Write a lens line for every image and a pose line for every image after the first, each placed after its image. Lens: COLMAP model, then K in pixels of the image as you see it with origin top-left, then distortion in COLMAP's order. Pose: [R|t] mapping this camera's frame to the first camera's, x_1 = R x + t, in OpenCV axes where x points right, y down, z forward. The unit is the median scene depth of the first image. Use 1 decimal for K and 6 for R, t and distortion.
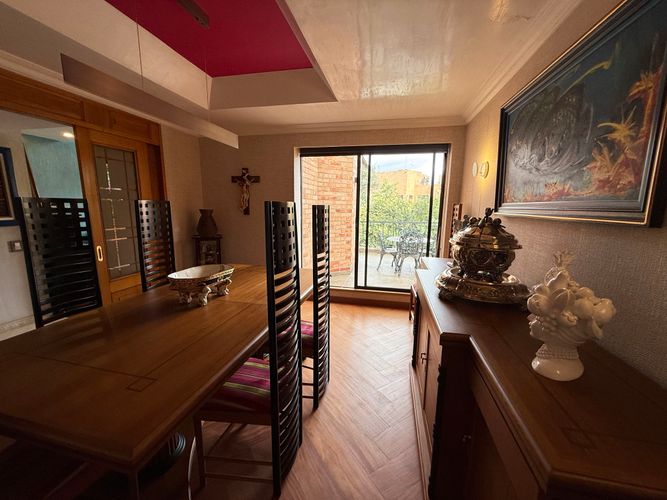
lens RADIAL K [[266.6, 0, 334.9], [0, 266.6, 249.1], [0, 0, 1]] dist [0.000505, 0.000499]
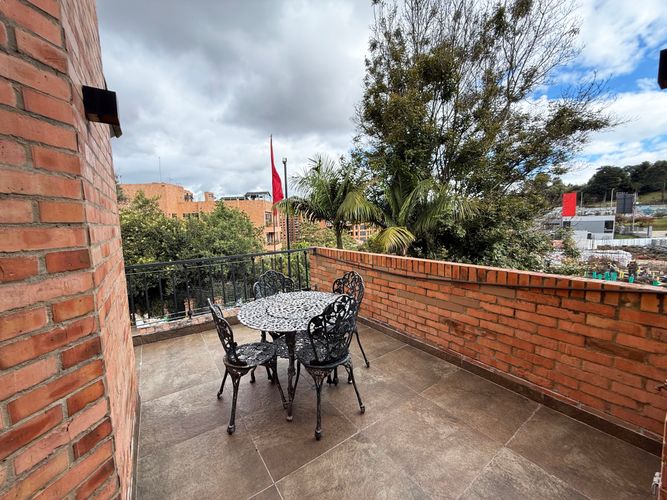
lens RADIAL K [[266.6, 0, 332.4], [0, 266.6, 251.1], [0, 0, 1]] dist [0.000505, 0.000499]
pose [[0.685393, -0.112356, 0.719453, 0.009273], [0.155254, 0.987854, 0.006368, -0.023792], [-0.711430, 0.107334, 0.694512, 0.146594]]
